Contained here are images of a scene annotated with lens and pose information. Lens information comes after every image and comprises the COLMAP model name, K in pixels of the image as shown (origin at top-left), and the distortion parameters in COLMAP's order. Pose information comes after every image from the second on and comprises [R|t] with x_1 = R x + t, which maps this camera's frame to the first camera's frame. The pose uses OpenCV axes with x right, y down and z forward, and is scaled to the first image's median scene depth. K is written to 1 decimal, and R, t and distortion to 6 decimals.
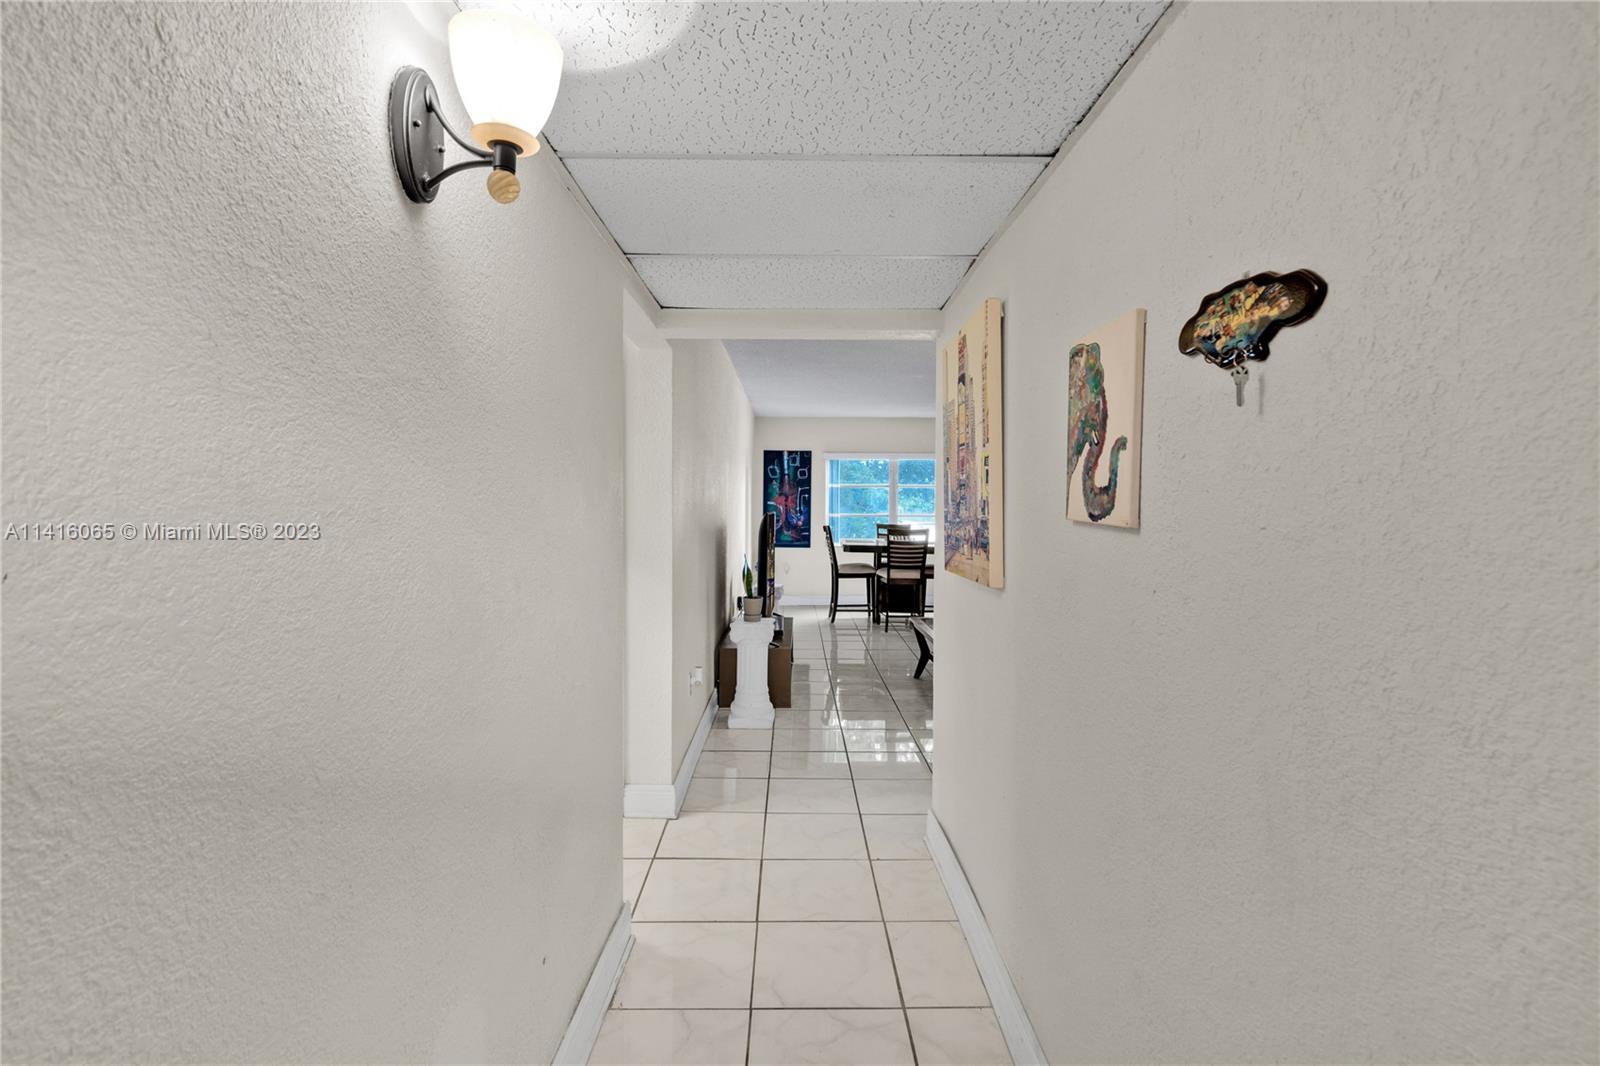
lens RADIAL K [[734.4, 0, 802.3], [0, 734.4, 526.1], [0, 0, 1]] dist [0.000651, -0.000045]
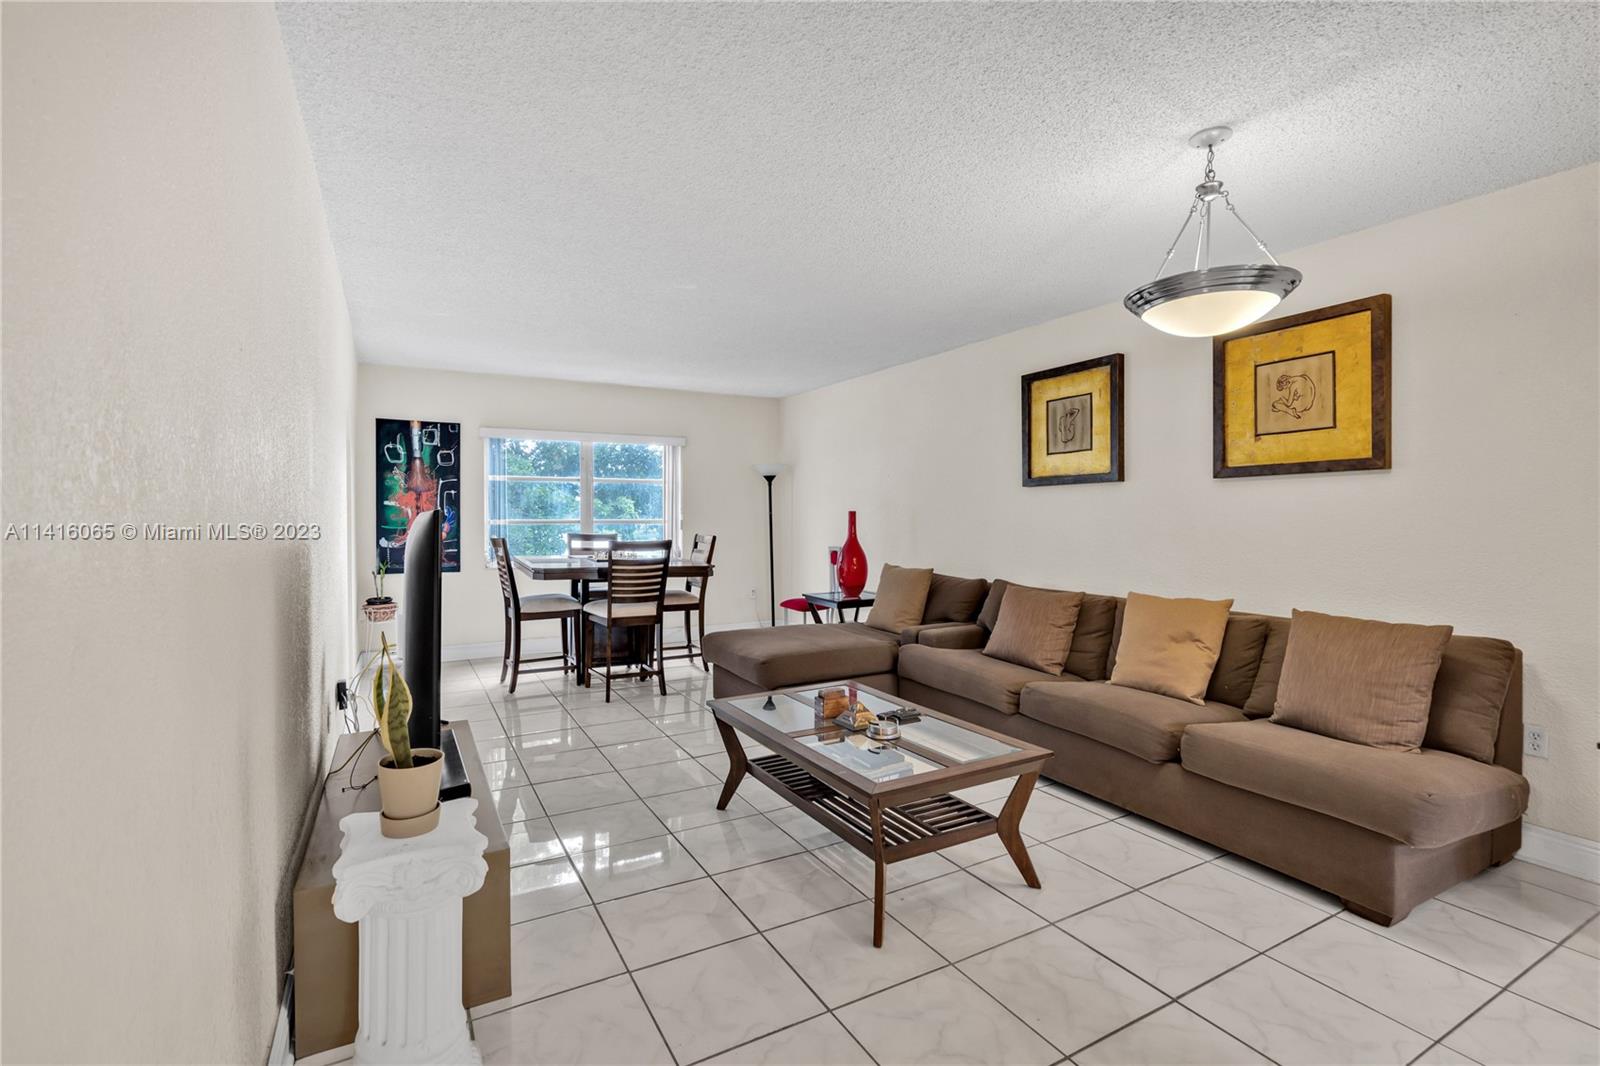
lens RADIAL K [[734.4, 0, 802.3], [0, 734.4, 526.1], [0, 0, 1]] dist [0.000651, -0.000045]
pose [[0.880132, -0.014527, 0.474507, -0.033063], [0.019112, 0.999806, -0.004841, -0.002463], [-0.474344, 0.013329, 0.880238, 0.301818]]
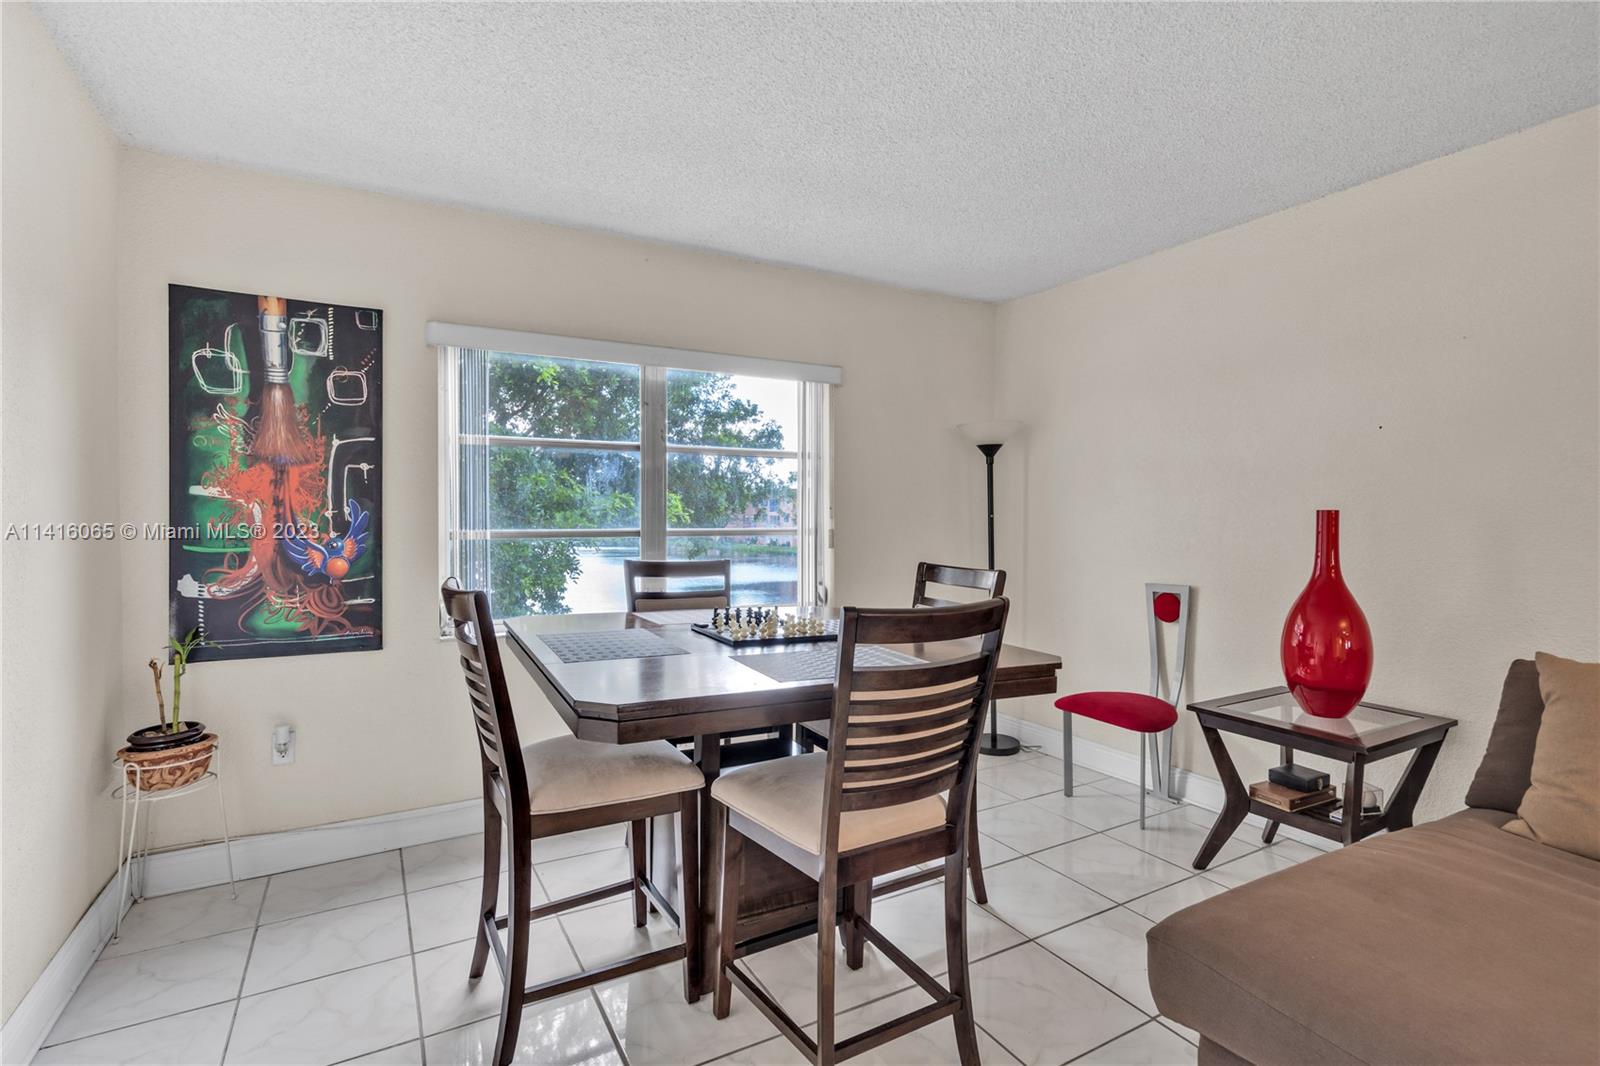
lens RADIAL K [[755.1, 0, 805.9], [0, 755.1, 522.4], [0, 0, 1]] dist [0.000625, 0.000059]
pose [[0.872580, -0.009995, 0.488369, 0.012384], [0.020009, 0.999683, -0.015290, -0.013117], [-0.488062, 0.023113, 0.872503, 0.709125]]
